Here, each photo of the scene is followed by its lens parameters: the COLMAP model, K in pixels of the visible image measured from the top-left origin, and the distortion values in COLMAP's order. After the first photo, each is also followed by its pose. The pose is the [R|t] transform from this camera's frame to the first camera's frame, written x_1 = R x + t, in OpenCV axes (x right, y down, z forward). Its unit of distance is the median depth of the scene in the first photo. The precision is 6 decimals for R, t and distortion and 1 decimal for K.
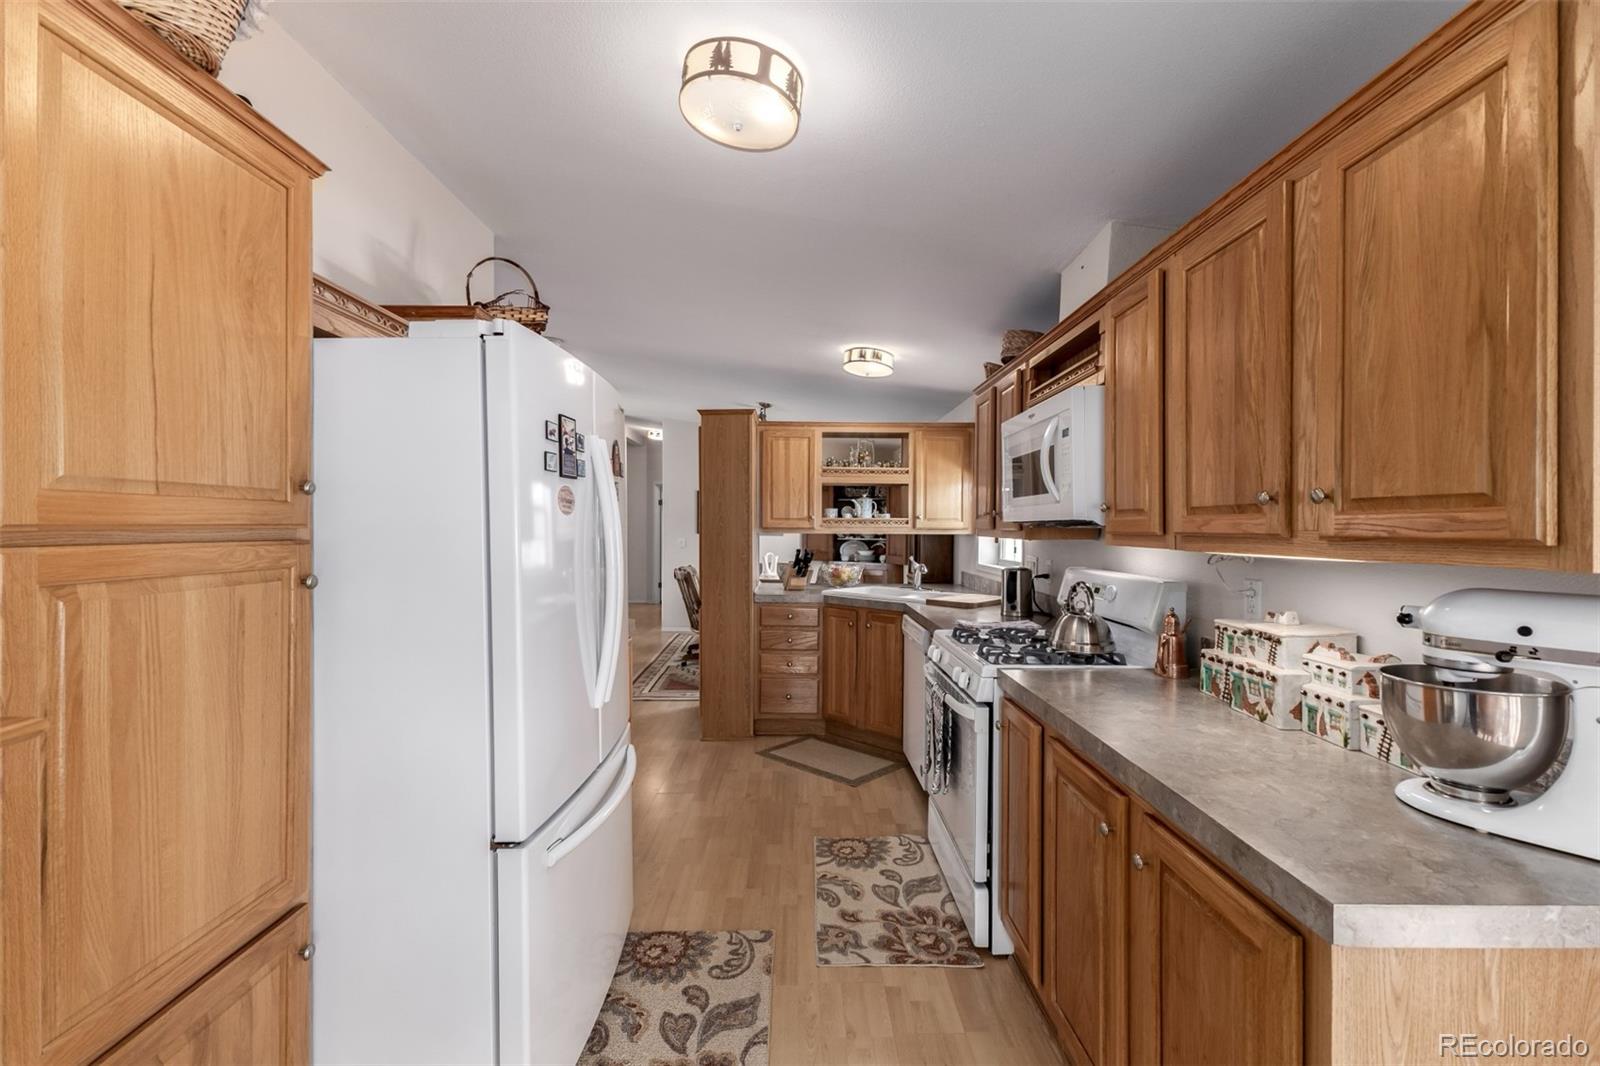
lens RADIAL K [[682.1, 0, 786.6], [0, 682.1, 529.7], [0, 0, 1]] dist [0.006932, 0.000146]
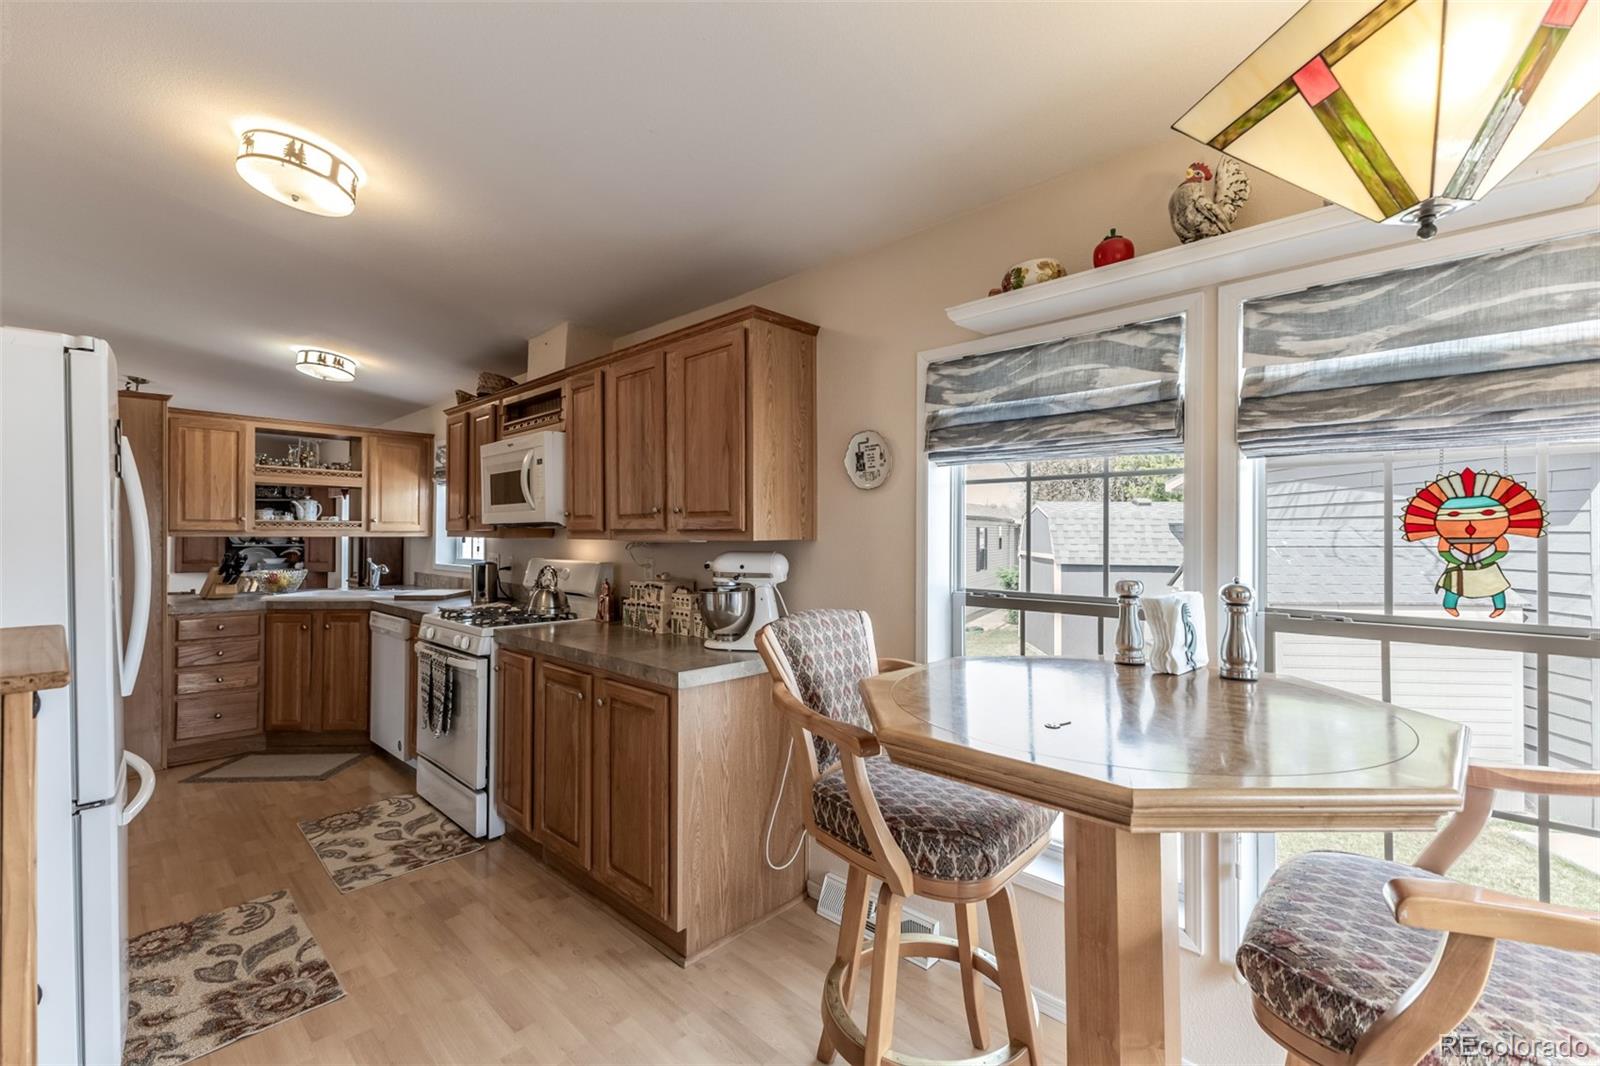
lens RADIAL K [[682.1, 0, 786.6], [0, 682.1, 529.7], [0, 0, 1]] dist [0.006932, 0.000146]
pose [[0.694095, 0.001948, 0.719881, -0.260097], [0.004849, 0.999961, -0.007381, 0.014560], [-0.719867, 0.008614, 0.694058, -0.365319]]
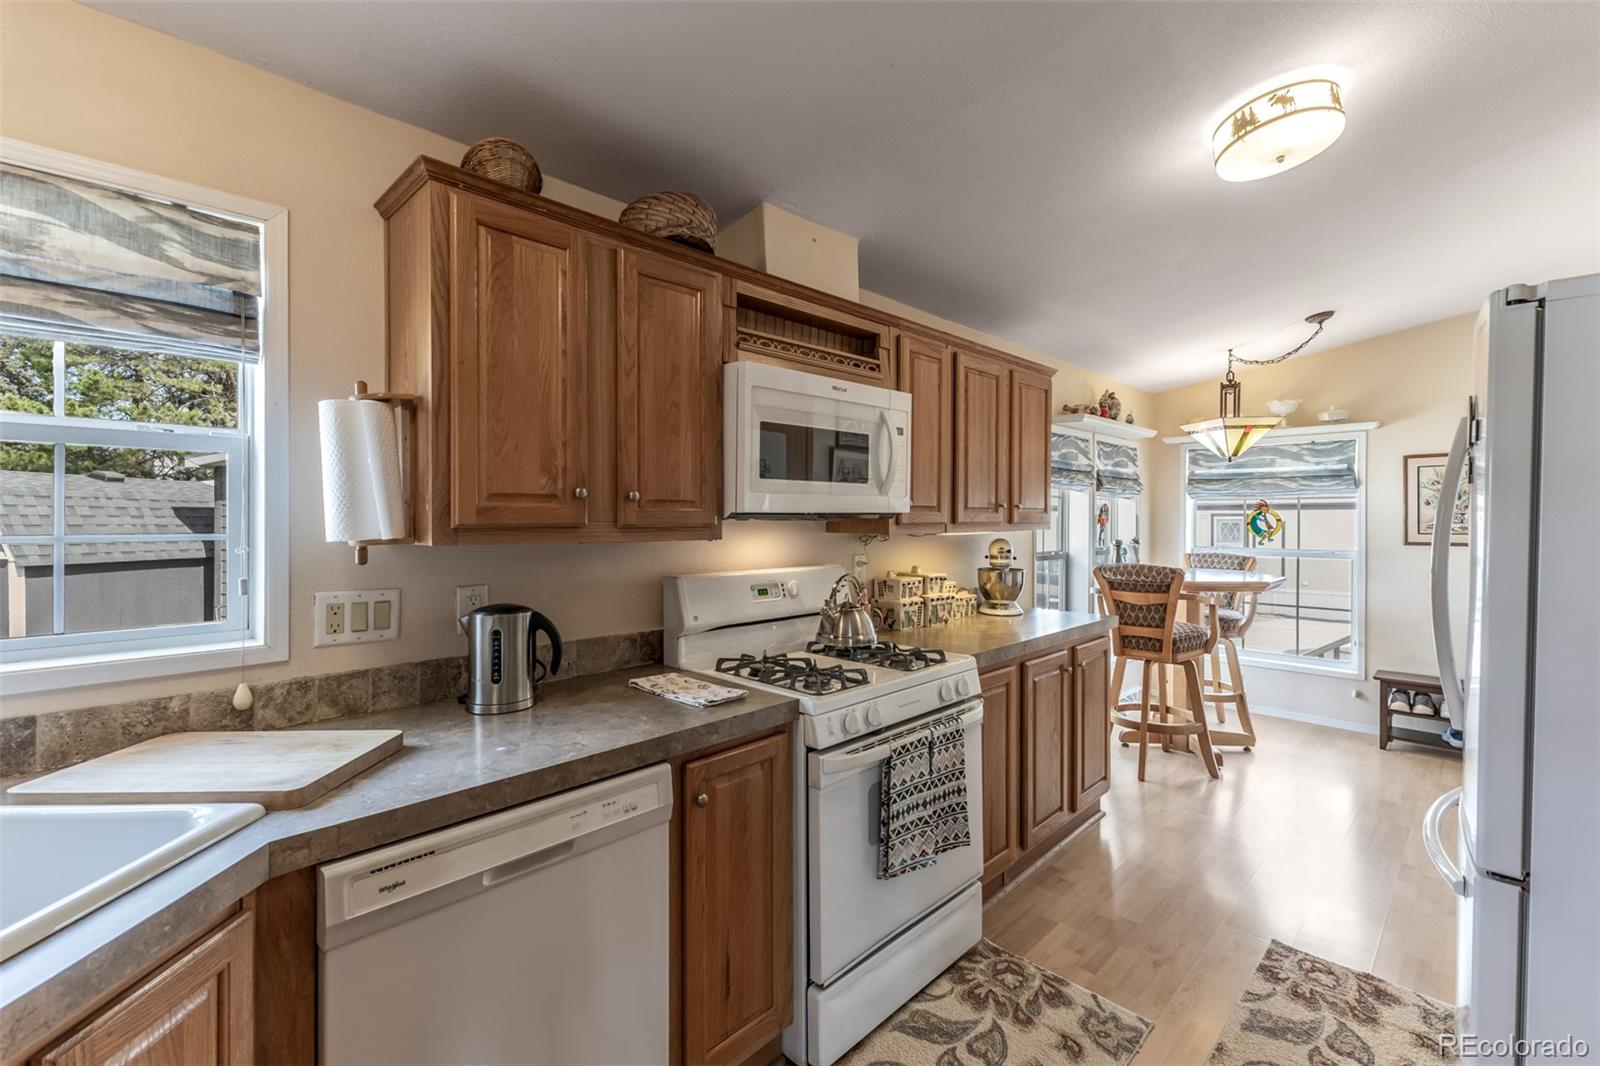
lens RADIAL K [[695.7, 0, 807.6], [0, 695.7, 521.2], [0, 0, 1]] dist [0.022168, 0.000245]
pose [[-0.717881, -0.006860, 0.696132, -0.243221], [0.001098, 0.999939, 0.010987, -0.013172], [-0.696165, 0.008652, -0.717830, 1.823864]]
